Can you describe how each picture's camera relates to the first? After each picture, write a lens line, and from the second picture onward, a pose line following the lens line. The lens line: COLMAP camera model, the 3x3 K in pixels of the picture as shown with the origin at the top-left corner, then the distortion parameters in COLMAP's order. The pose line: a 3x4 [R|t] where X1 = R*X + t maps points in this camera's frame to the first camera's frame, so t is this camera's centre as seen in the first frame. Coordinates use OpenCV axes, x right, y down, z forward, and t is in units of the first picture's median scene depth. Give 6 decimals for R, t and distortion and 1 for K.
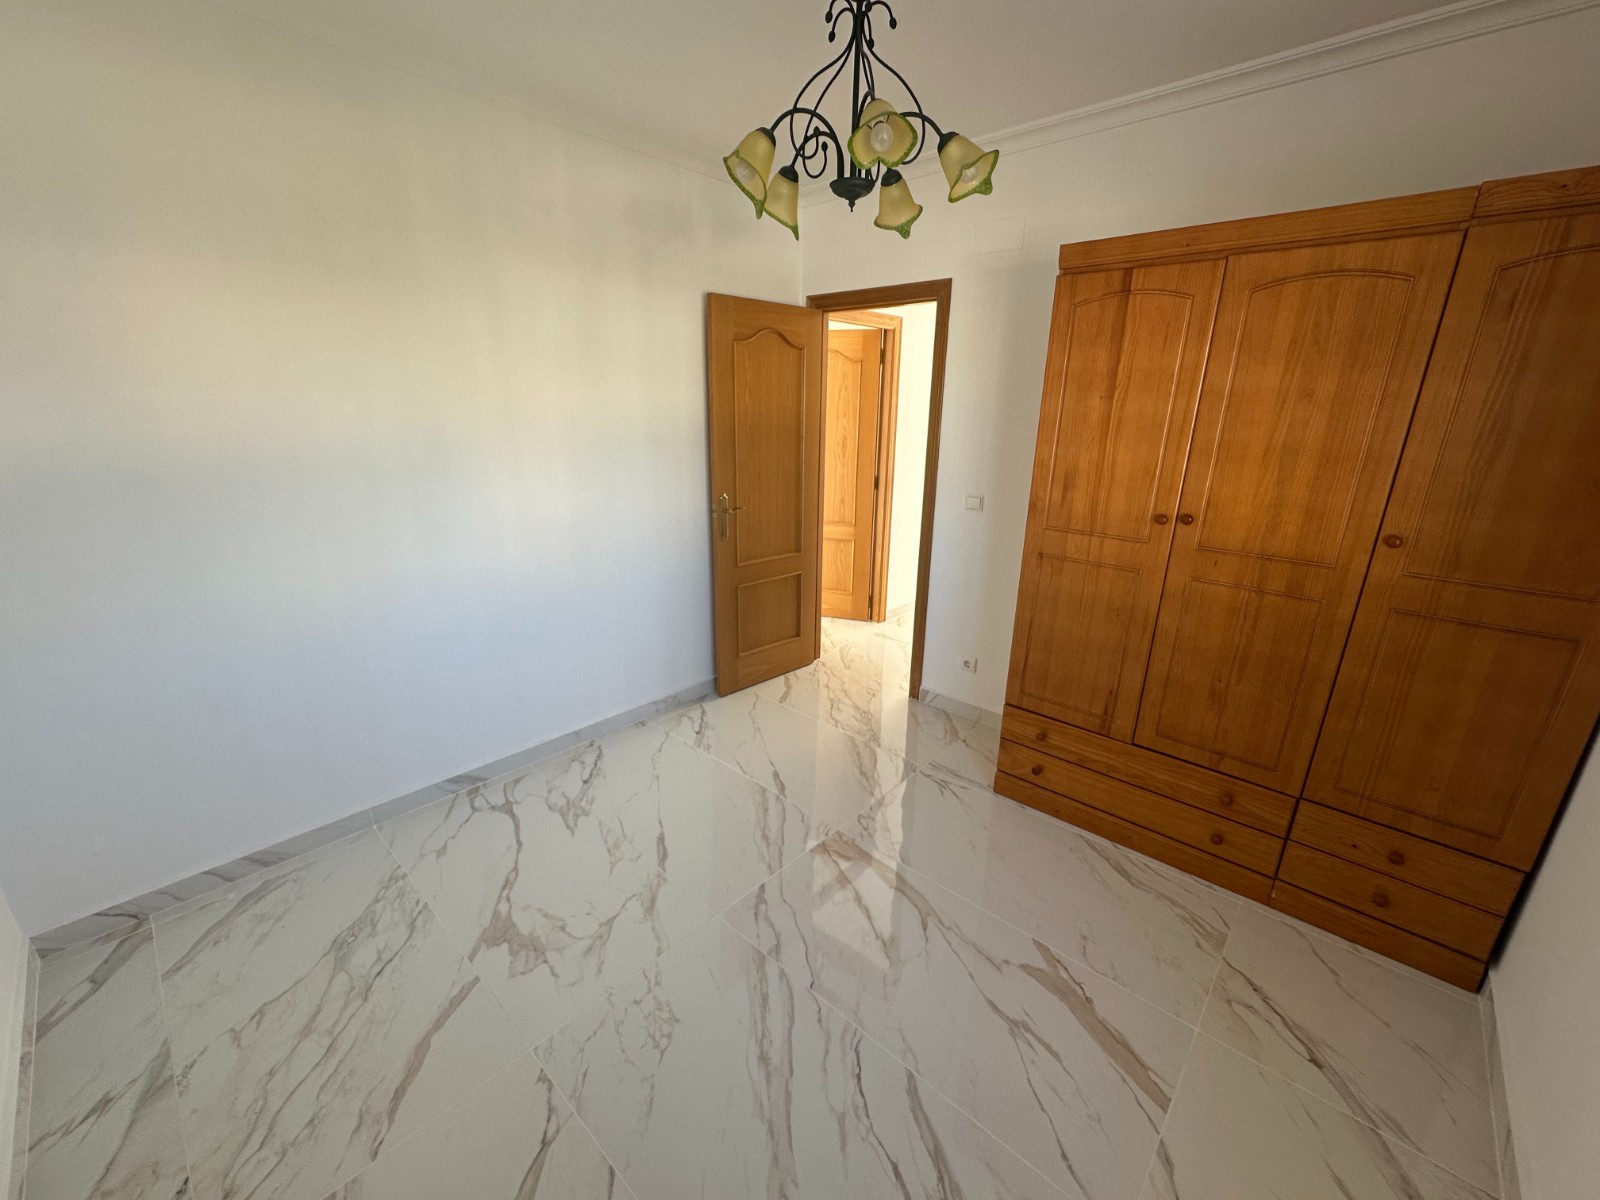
lens RADIAL K [[640.7, 0, 799.1], [0, 640.7, 595.9], [0, 0, 1]] dist [0.000049, -0.000125]
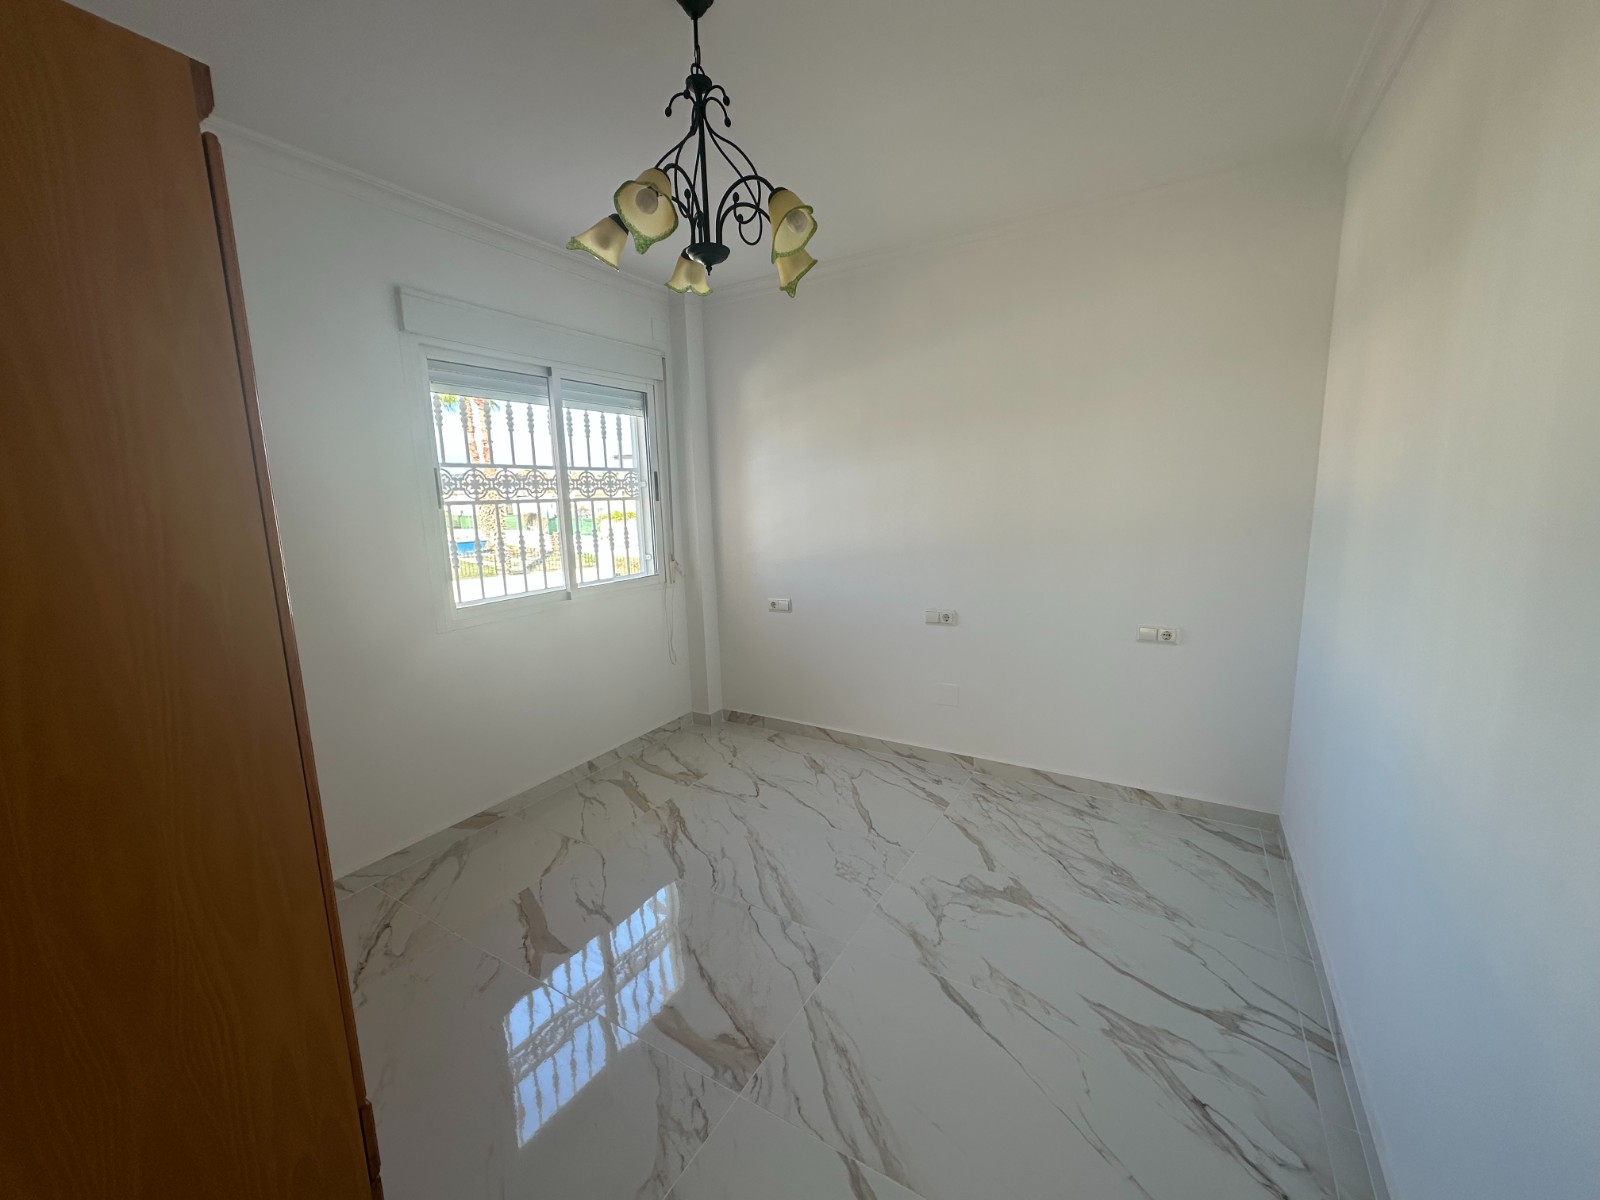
lens RADIAL K [[635.1, 0, 800.0], [0, 635.1, 600.0], [0, 0, 1]] dist [-0.002045, -0.000249]
pose [[-0.978806, 0.047527, -0.199196, 0.139277], [-0.044135, 0.900881, 0.431816, -0.478388], [0.199975, 0.431455, -0.879691, 1.798612]]
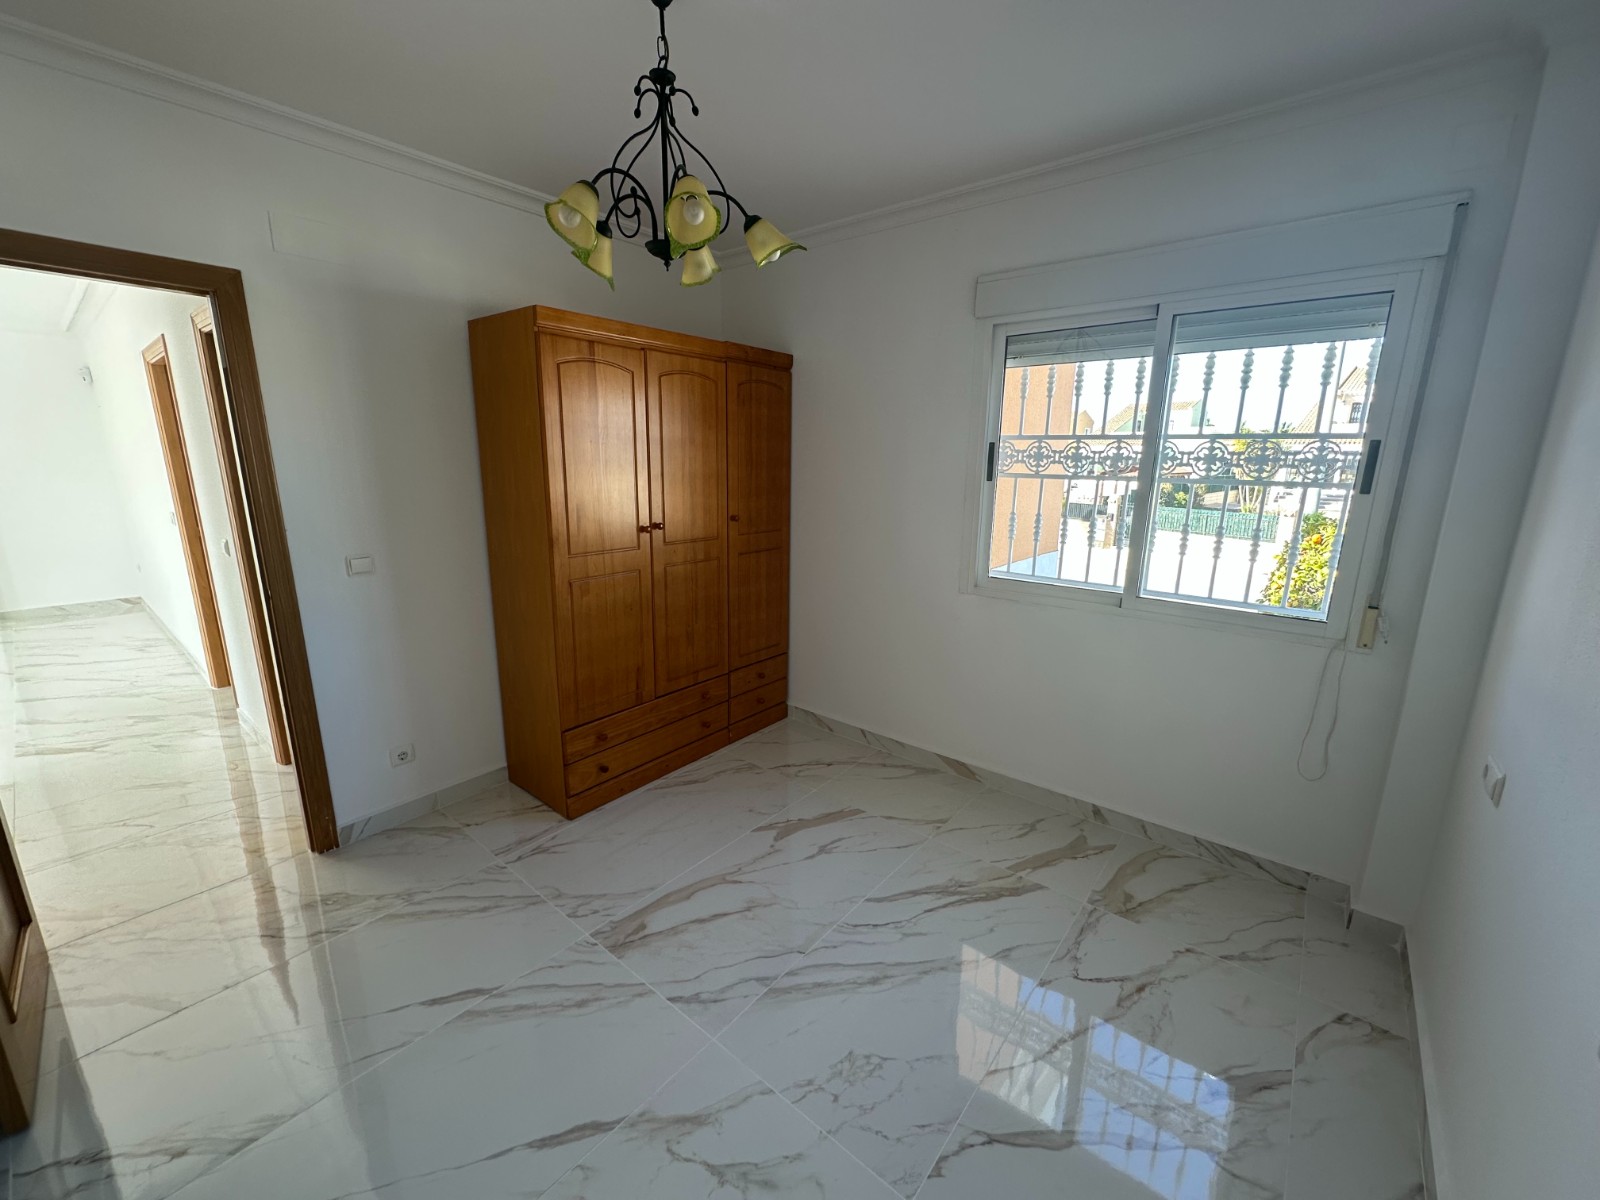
lens RADIAL K [[635.1, 0, 800.0], [0, 635.1, 600.0], [0, 0, 1]] dist [-0.002045, -0.000249]
pose [[-0.050658, -0.235227, 0.970619, -0.891815], [0.276887, 0.930462, 0.239947, -0.236733], [-0.959566, 0.280907, 0.017996, 0.775613]]
